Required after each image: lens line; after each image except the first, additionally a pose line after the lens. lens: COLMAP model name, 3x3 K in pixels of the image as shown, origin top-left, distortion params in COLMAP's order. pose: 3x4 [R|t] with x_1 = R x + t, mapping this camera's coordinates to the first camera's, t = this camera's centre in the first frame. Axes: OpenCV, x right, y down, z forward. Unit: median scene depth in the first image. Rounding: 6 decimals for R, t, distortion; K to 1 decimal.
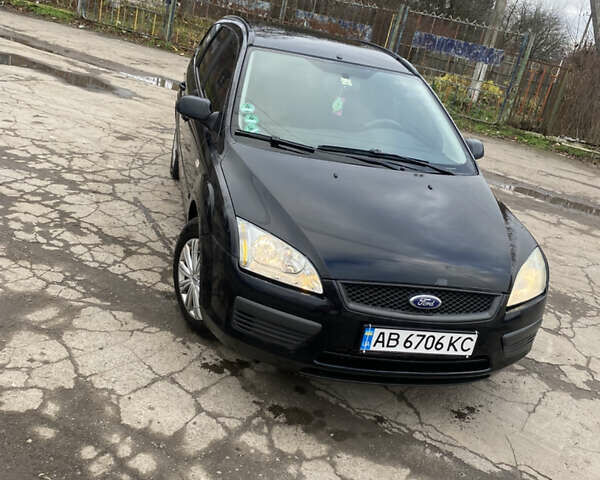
lens RADIAL K [[606.3, 0, 303.2], [0, 606.3, 229.5], [0, 0, 1]] dist [0.017806, -0.011902]
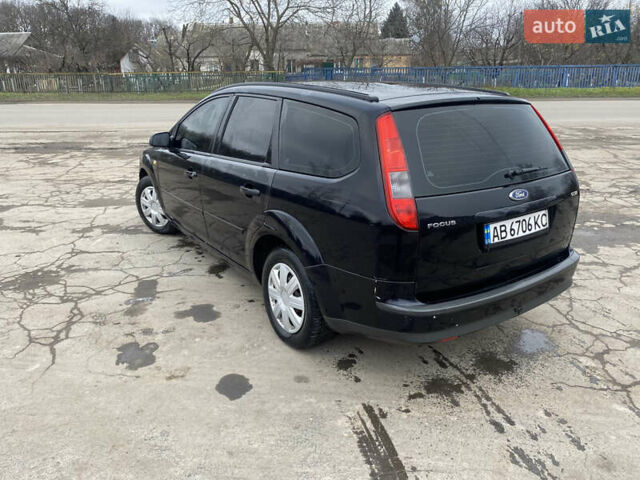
lens RADIAL K [[483.4, 0, 320.0], [0, 483.4, 240.0], [0, 0, 1]] dist [0.001365, 0.001873]
pose [[-0.915626, -0.070734, -0.395759, 0.436126], [-0.293633, 0.790054, 0.538140, -0.757481], [0.274607, 0.608943, -0.744164, 2.429860]]
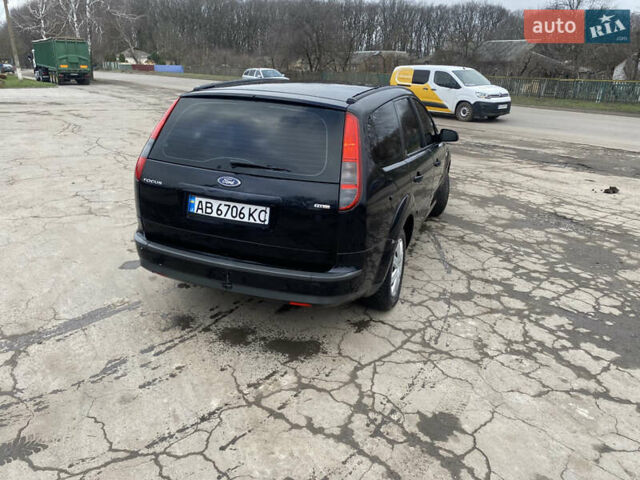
lens RADIAL K [[478.7, 0, 320.0], [0, 478.7, 240.0], [0, 0, 1]] dist [0.048053, -0.060230]
pose [[-0.809198, -0.394998, 0.434942, -0.646361], [-0.001977, 0.742108, 0.670278, -0.980581], [-0.587532, 0.541528, -0.601293, 2.380281]]
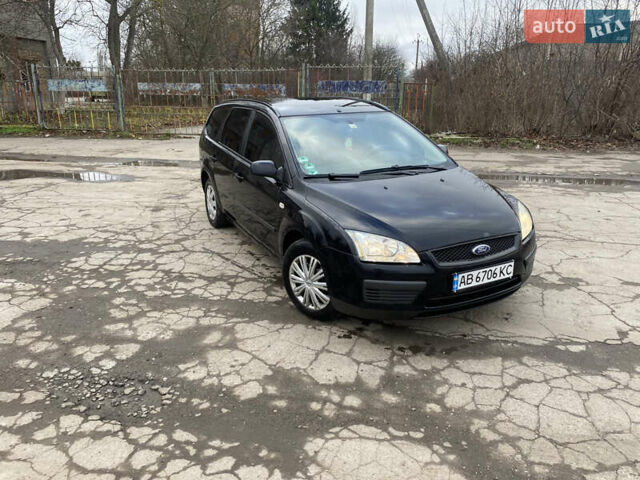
lens RADIAL K [[478.7, 0, 320.0], [0, 478.7, 240.0], [0, 0, 1]] dist [0.048053, -0.060230]
pose [[0.951584, -0.264073, 0.157329, -0.286233], [0.265229, 0.964084, 0.013993, -0.023123], [-0.155374, 0.028413, 0.987447, -0.110752]]
